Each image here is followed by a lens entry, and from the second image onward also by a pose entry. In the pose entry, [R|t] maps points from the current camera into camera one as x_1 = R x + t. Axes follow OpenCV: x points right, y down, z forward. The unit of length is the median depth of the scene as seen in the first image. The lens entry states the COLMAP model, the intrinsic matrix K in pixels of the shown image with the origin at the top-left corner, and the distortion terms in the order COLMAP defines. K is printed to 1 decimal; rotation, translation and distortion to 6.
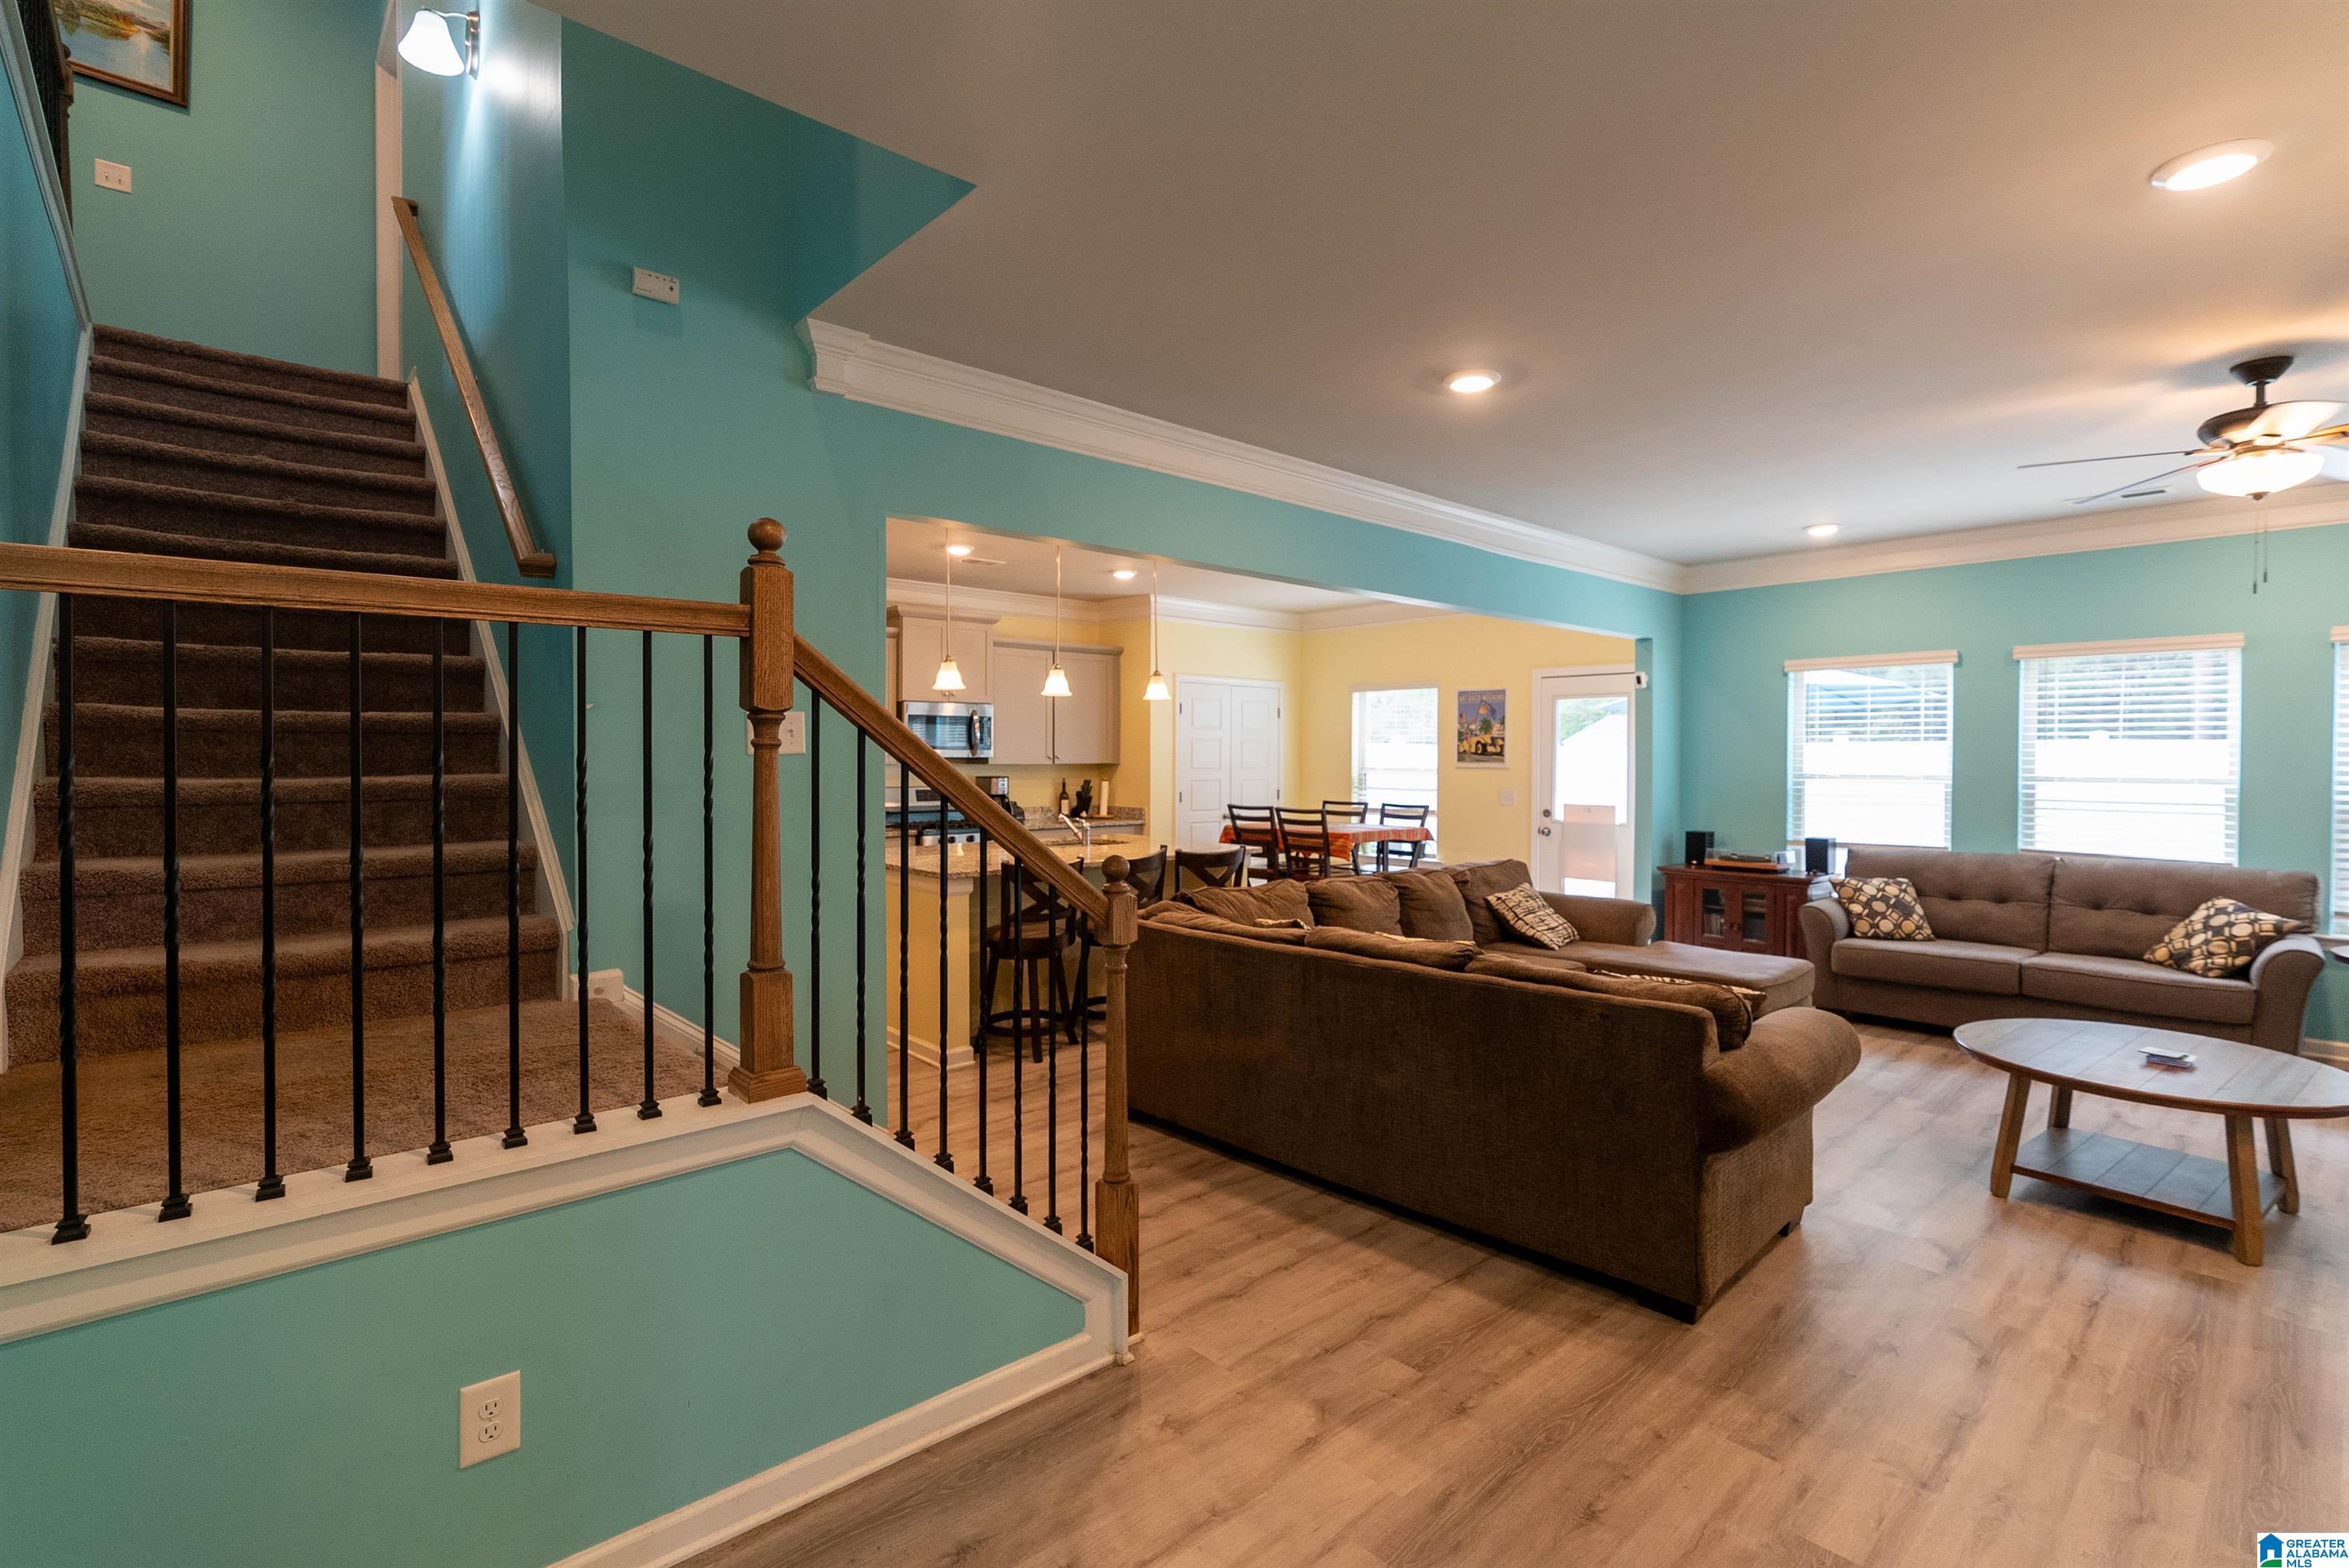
lens RADIAL K [[1080.6, 0, 1173.4], [0, 1080.6, 774.8], [0, 0, 1]] dist [0.003694, 0.000525]
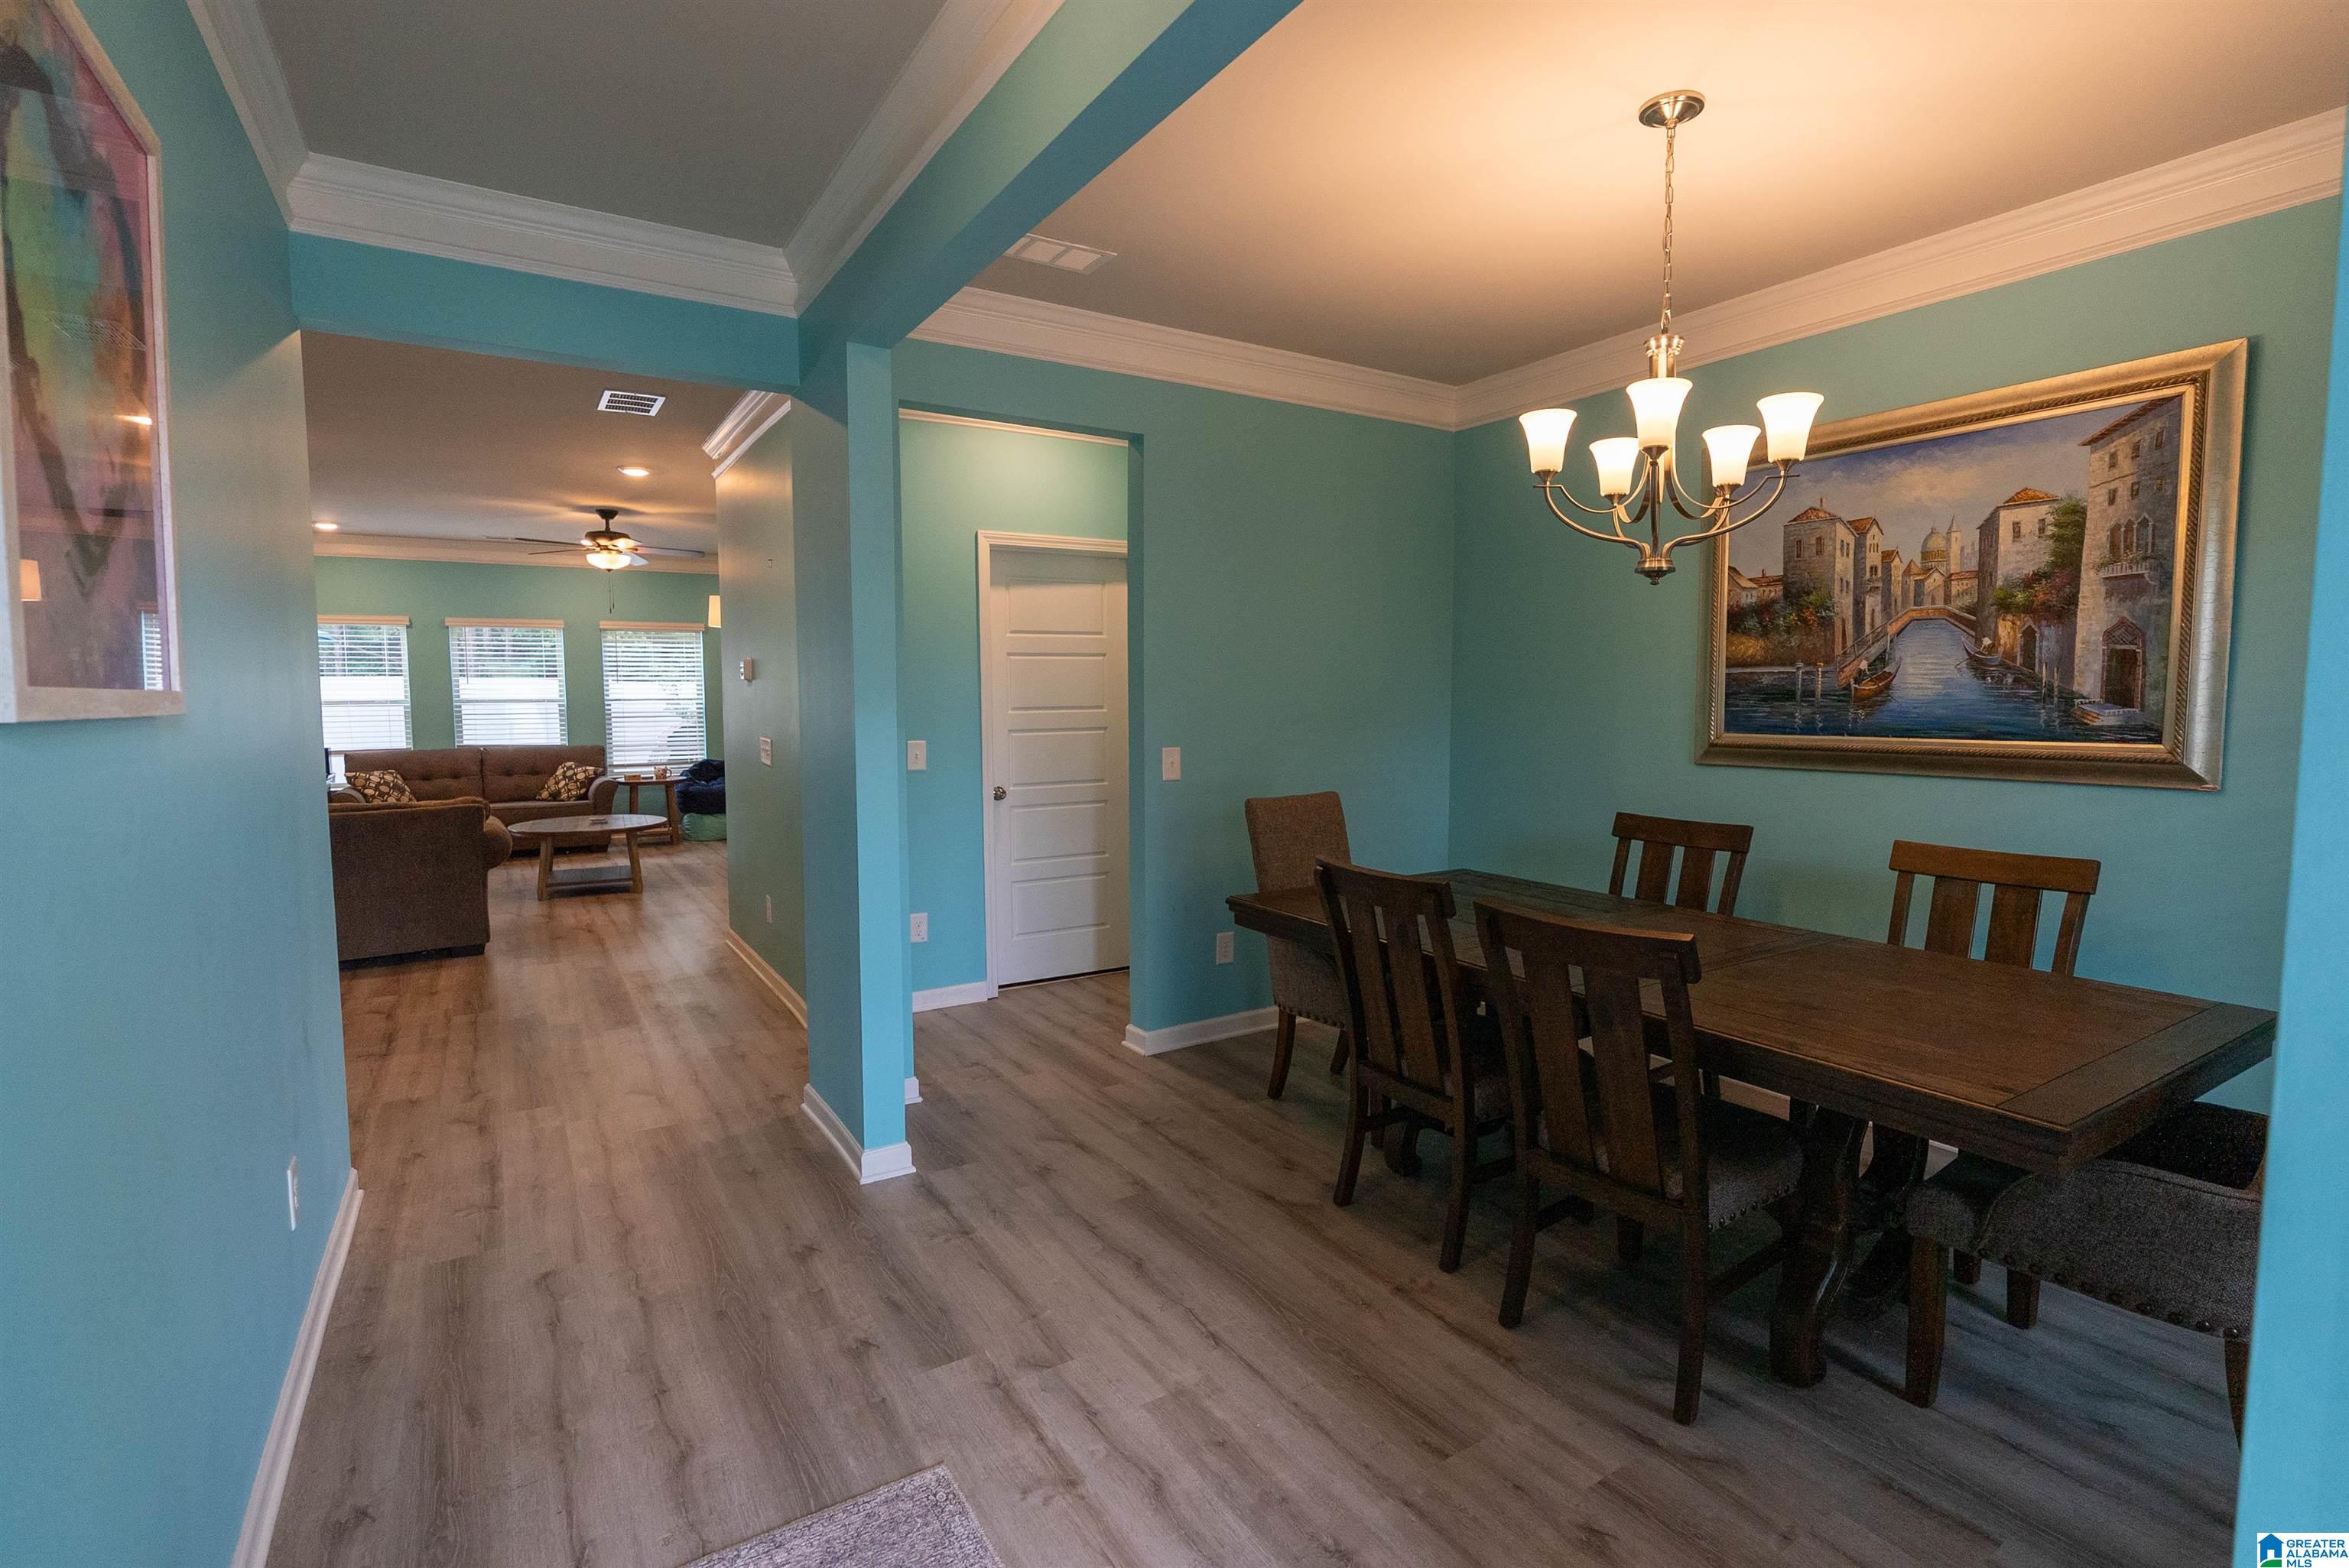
lens RADIAL K [[1080.6, 0, 1168.5], [0, 1080.6, 773.7], [0, 0, 1]] dist [0.003694, 0.000525]
pose [[0.175334, -0.079667, 0.981280, -0.484767], [0.022426, 0.996785, 0.076918, 0.008814], [-0.984254, 0.008520, 0.176557, -0.250941]]
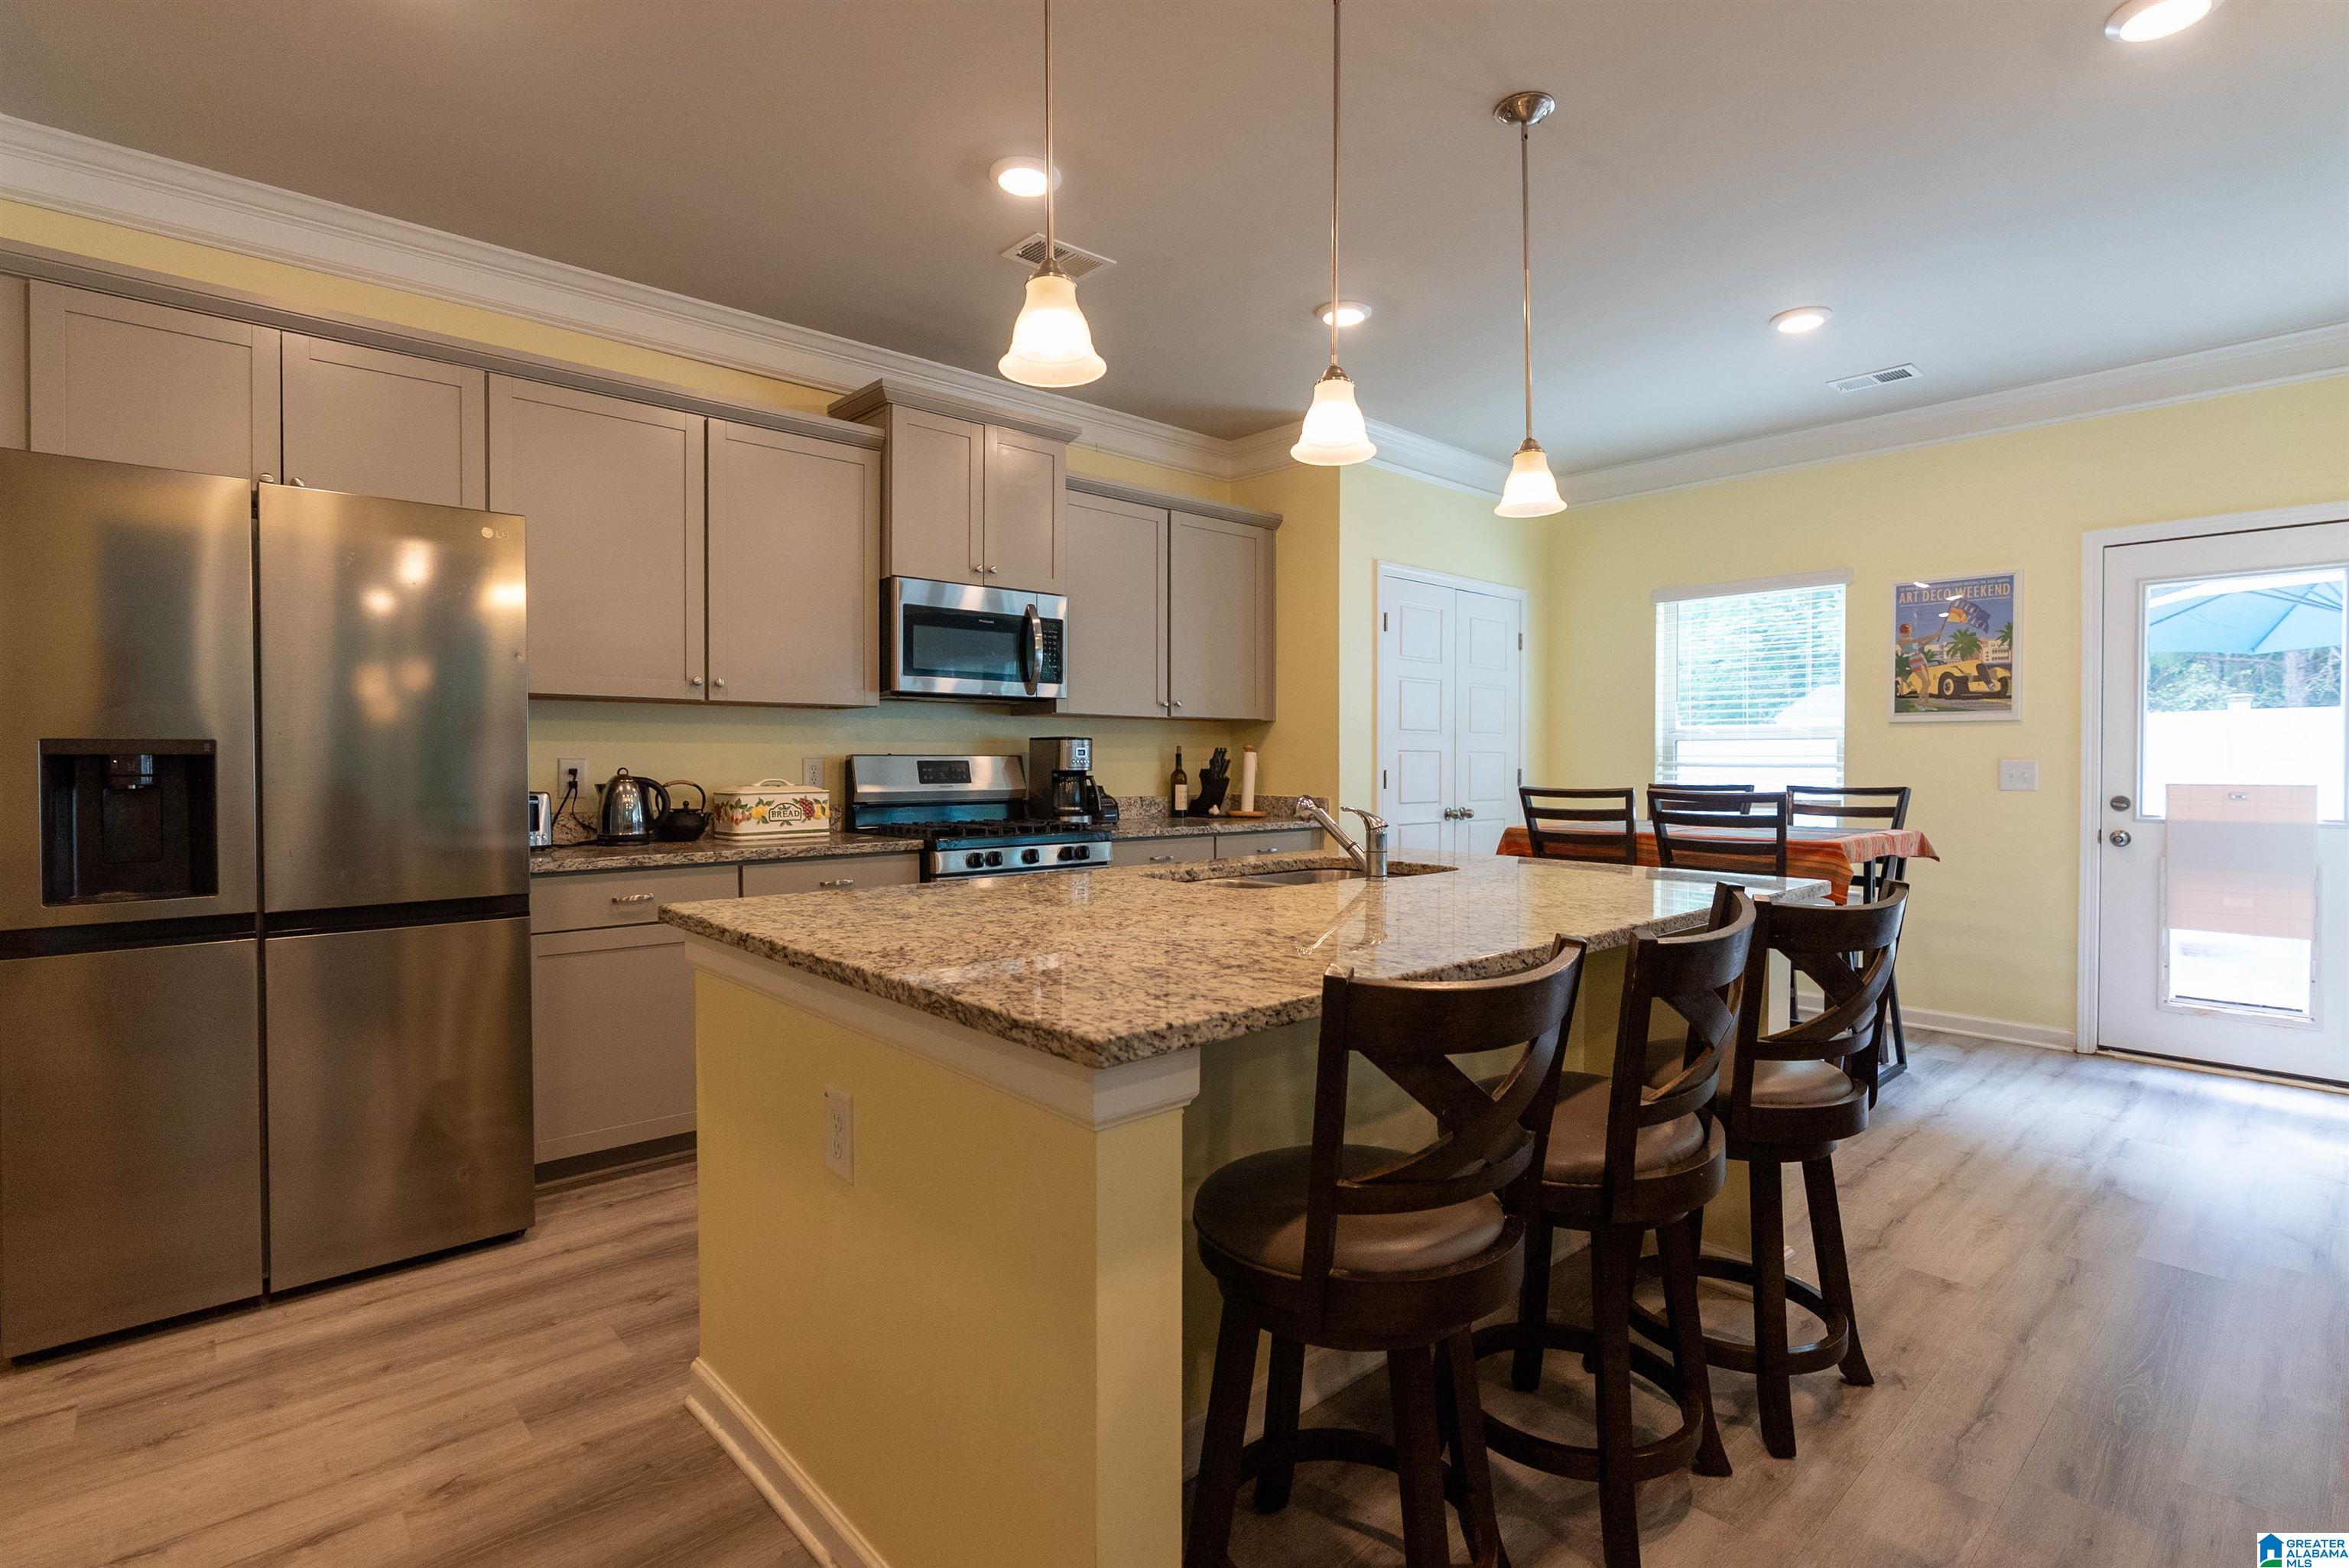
lens RADIAL K [[1080.6, 0, 1168.8], [0, 1080.6, 777.8], [0, 0, 1]] dist [0.003694, 0.000525]
pose [[0.999962, -0.002620, 0.008327, -0.122303], [0.002653, 0.999989, -0.003926, 0.024154], [-0.008317, 0.003948, 0.999958, 0.480937]]
